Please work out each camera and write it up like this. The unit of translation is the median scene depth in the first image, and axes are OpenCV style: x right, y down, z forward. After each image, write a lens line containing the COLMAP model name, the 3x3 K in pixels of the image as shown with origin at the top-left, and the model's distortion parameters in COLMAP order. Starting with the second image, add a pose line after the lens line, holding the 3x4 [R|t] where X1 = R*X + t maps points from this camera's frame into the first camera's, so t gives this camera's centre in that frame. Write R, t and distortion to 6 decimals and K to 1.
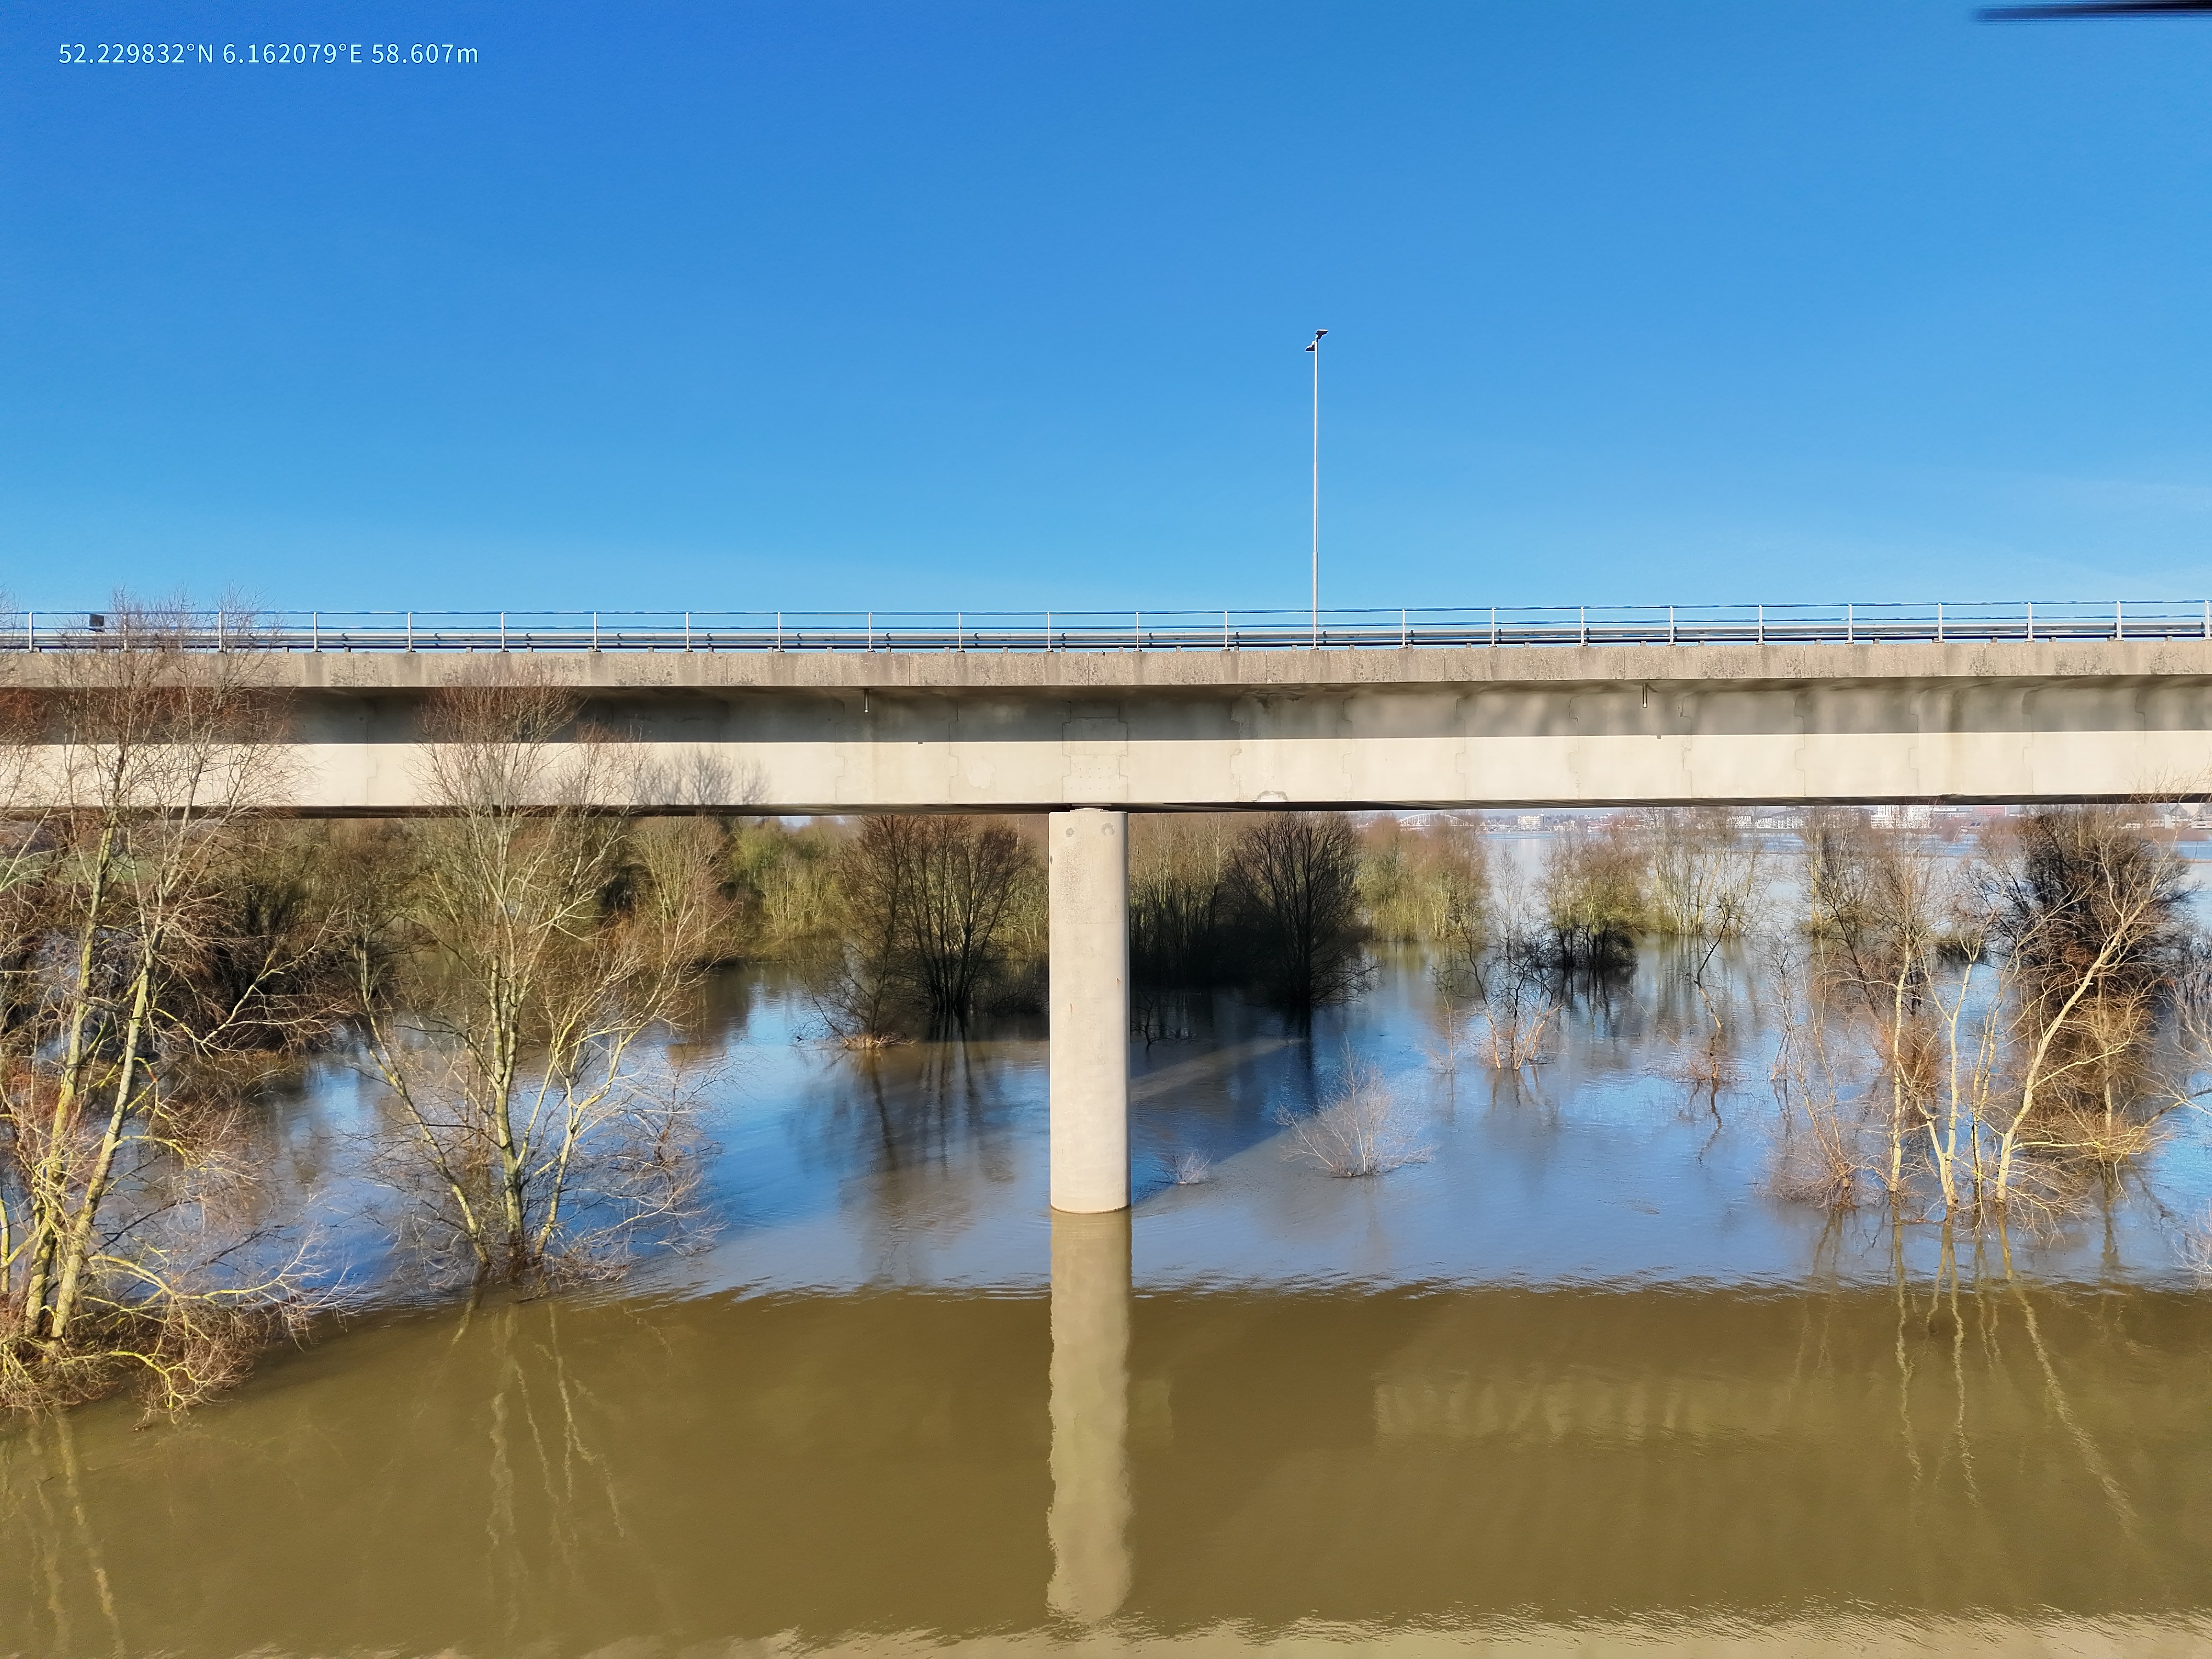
lens RADIAL K [[1538.0, 0, 1094.9], [0, 1538.0, 826.6], [0, 0, 1]] dist [0.073501, -0.066552]
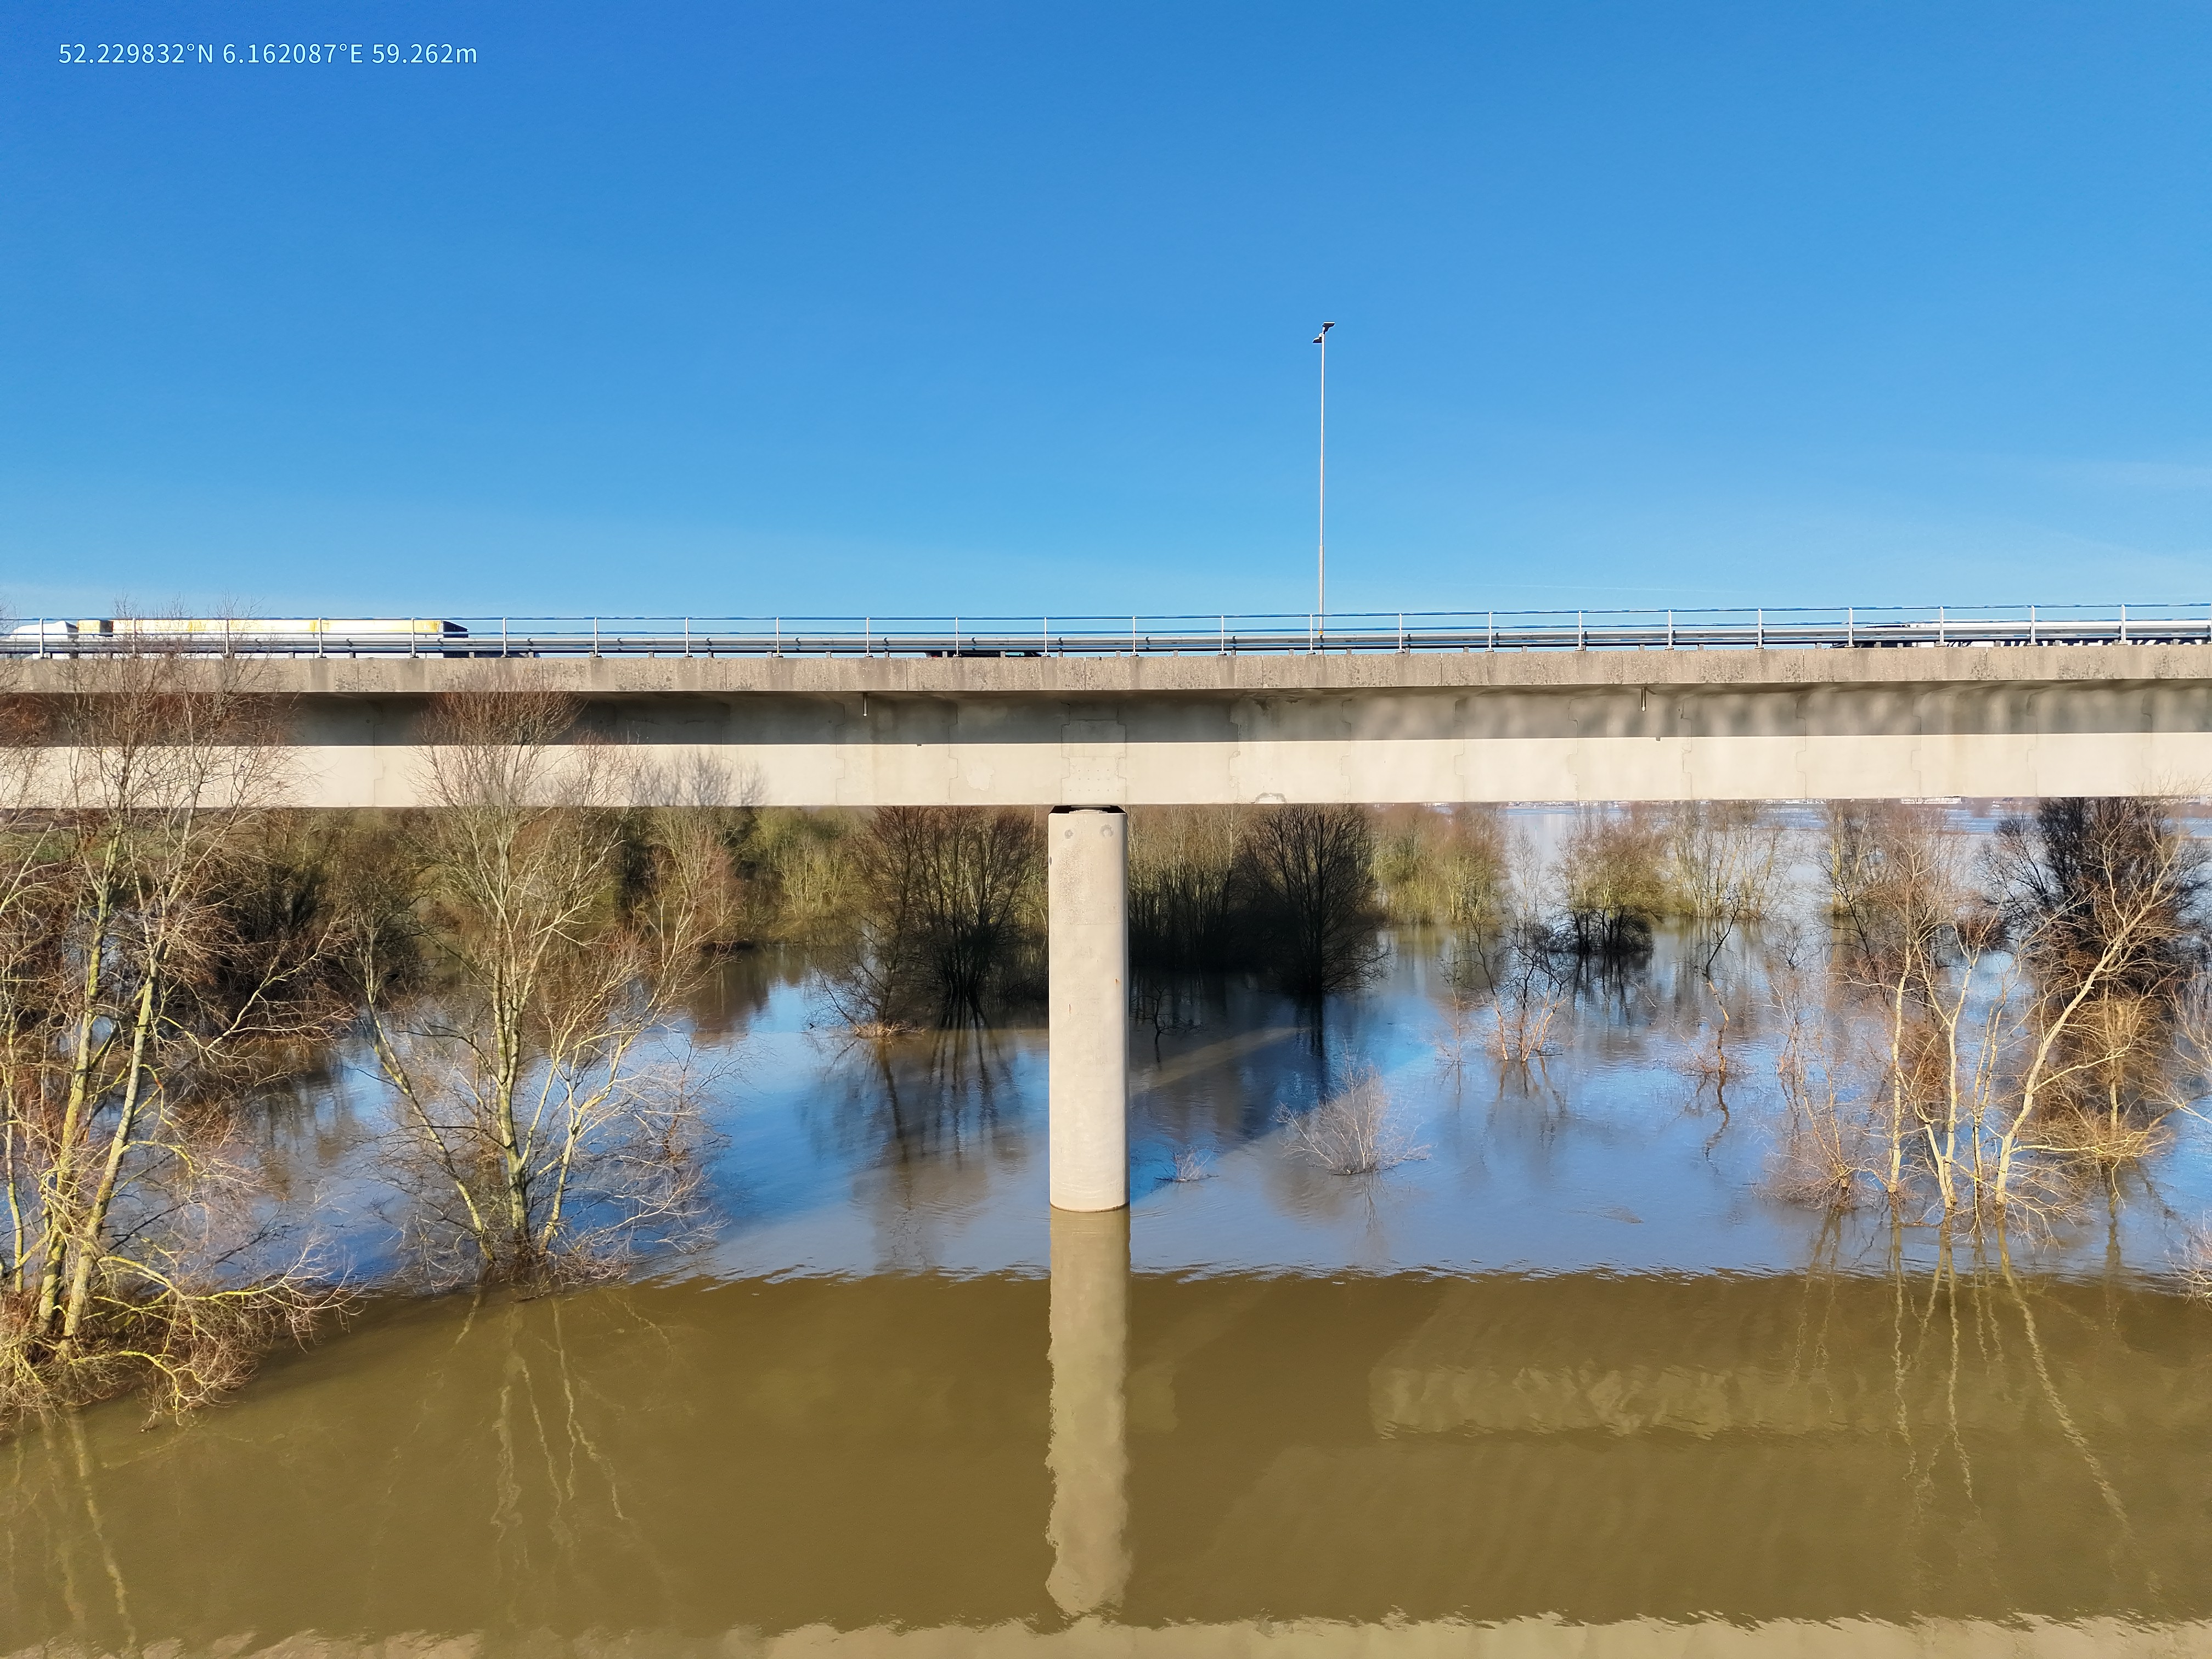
lens RADIAL K [[1538.0, 0, 1094.9], [0, 1538.0, 826.6], [0, 0, 1]] dist [0.073501, -0.066552]
pose [[0.999886, 0.000897, -0.015076, 0.015999], [-0.000652, 0.999867, 0.016276, -0.017441], [0.015089, -0.016264, 0.999754, -0.003982]]
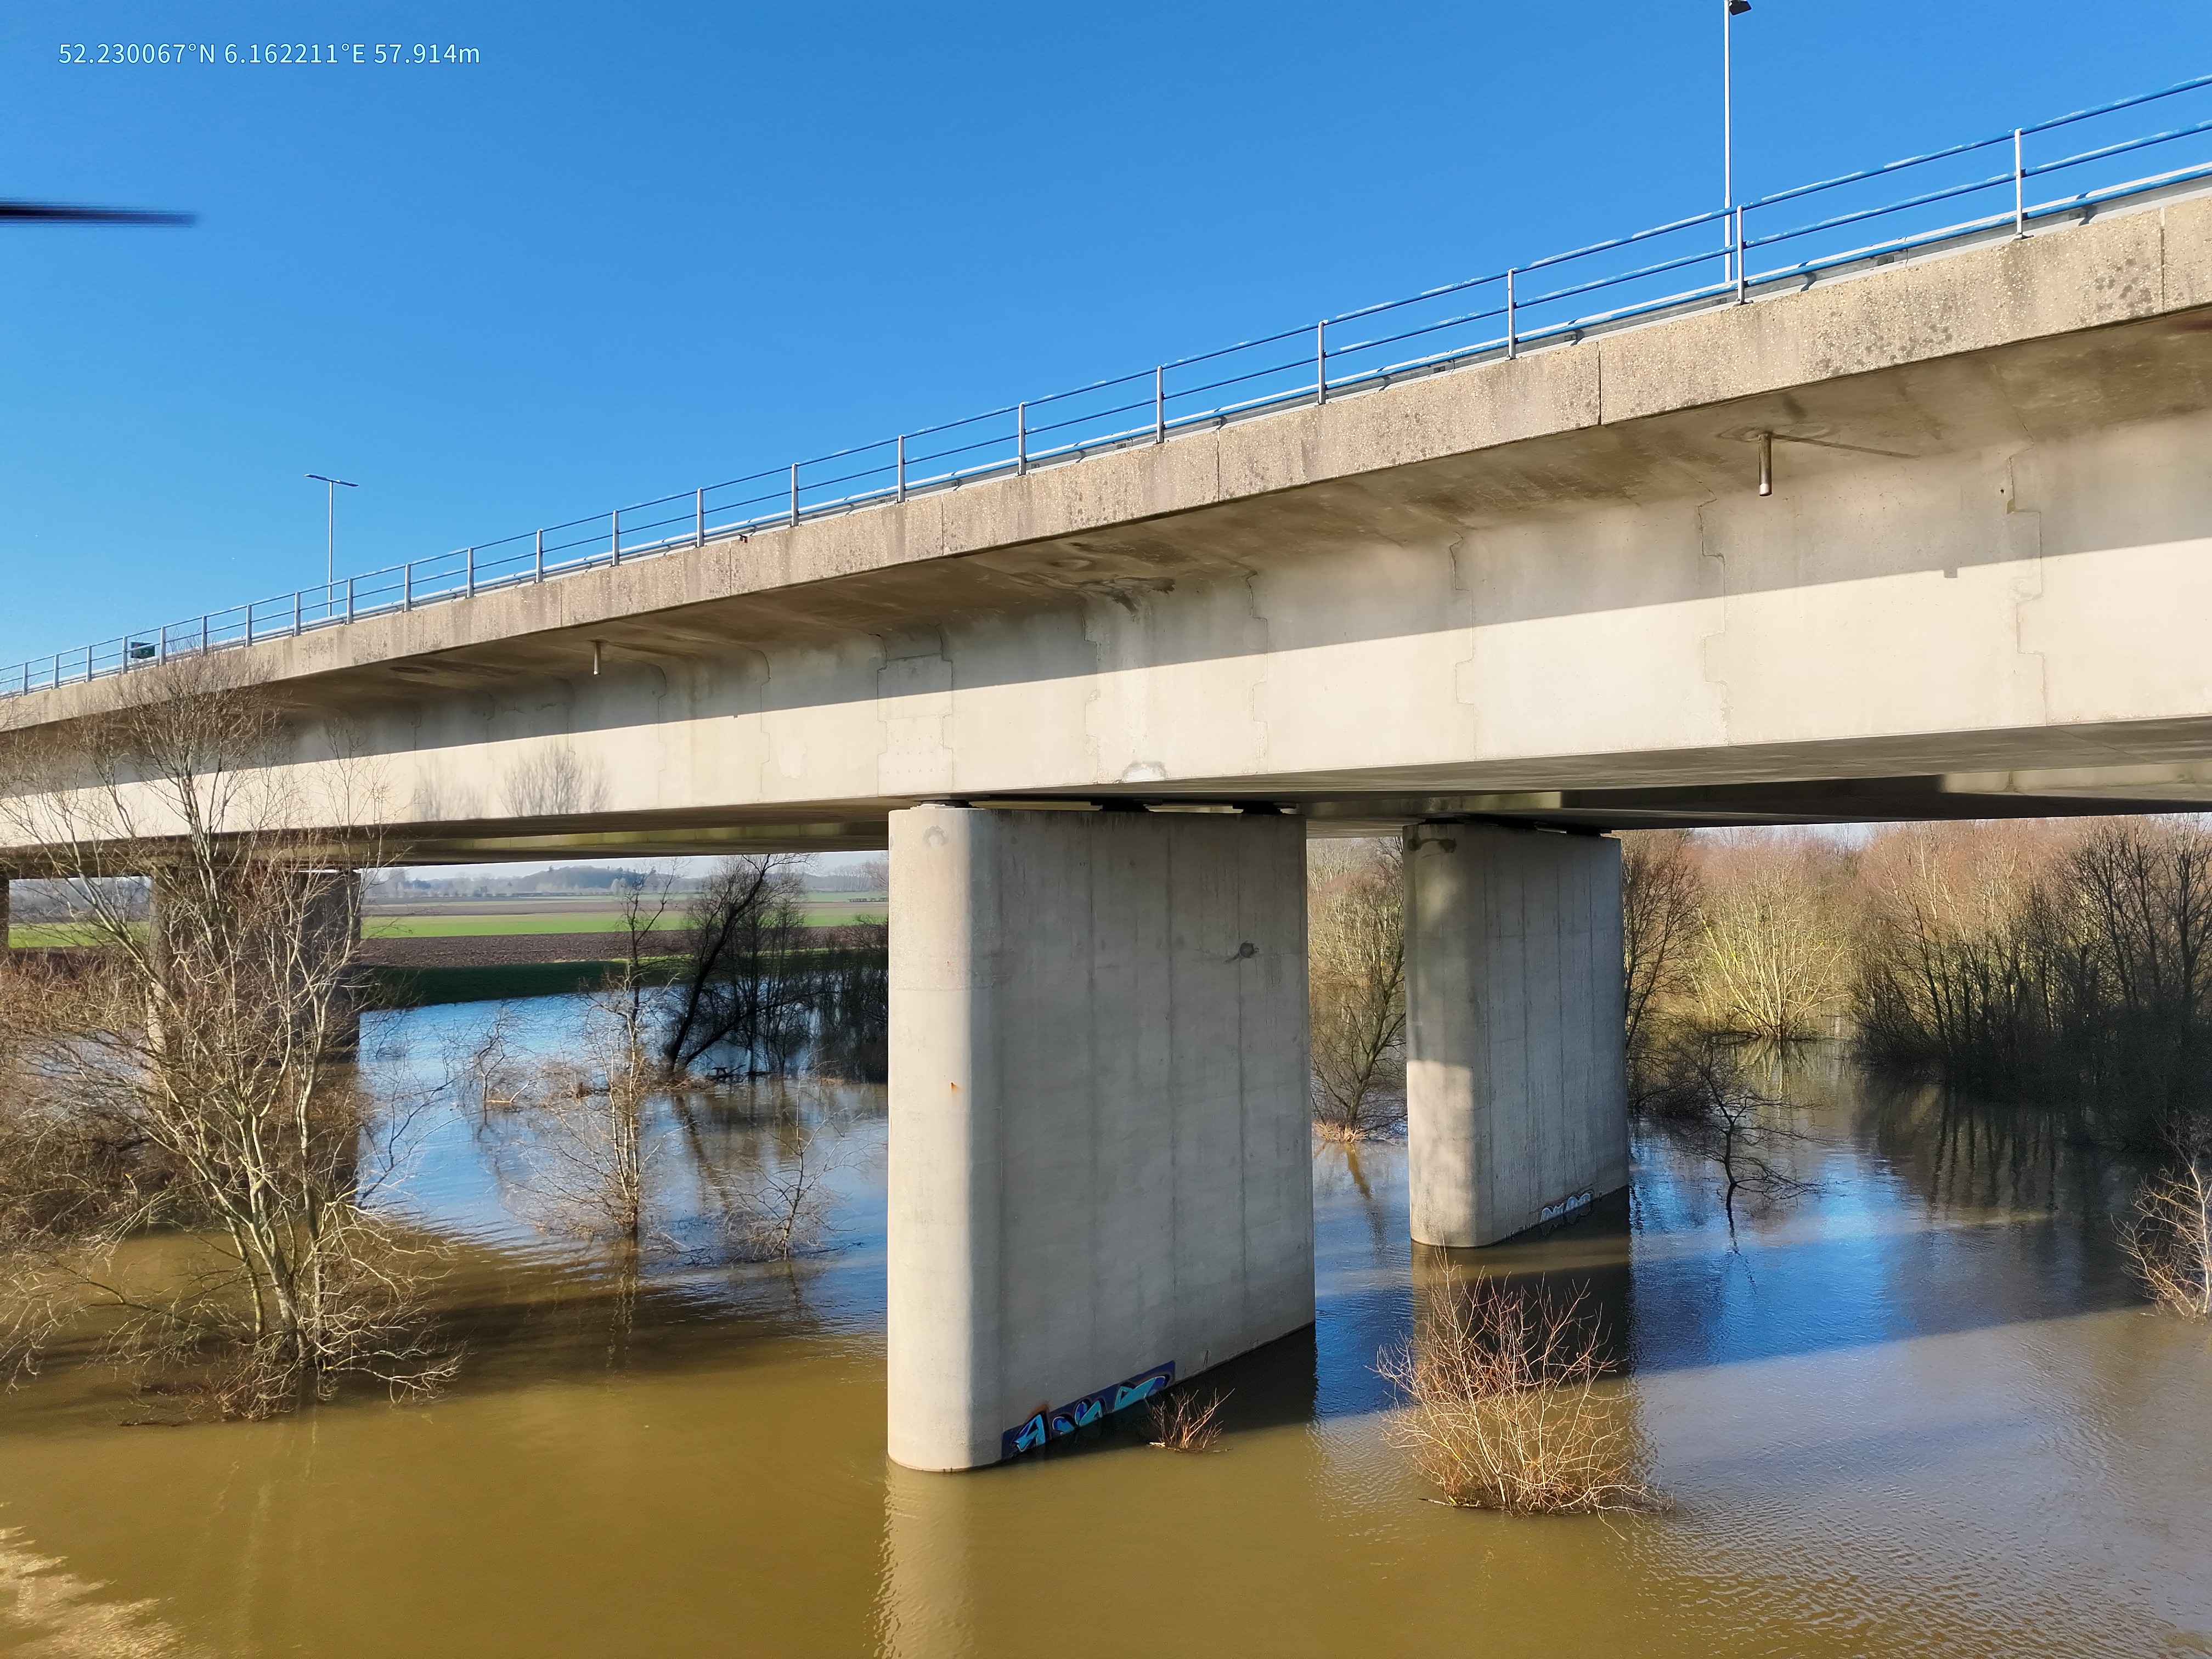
lens RADIAL K [[1538.0, 0, 1094.9], [0, 1538.0, 826.6], [0, 0, 1]] dist [0.073501, -0.066552]
pose [[0.775638, -0.022157, -0.630789, 0.445943], [0.008249, 0.999654, -0.024971, 0.013531], [0.631124, 0.014165, 0.775552, 0.566605]]
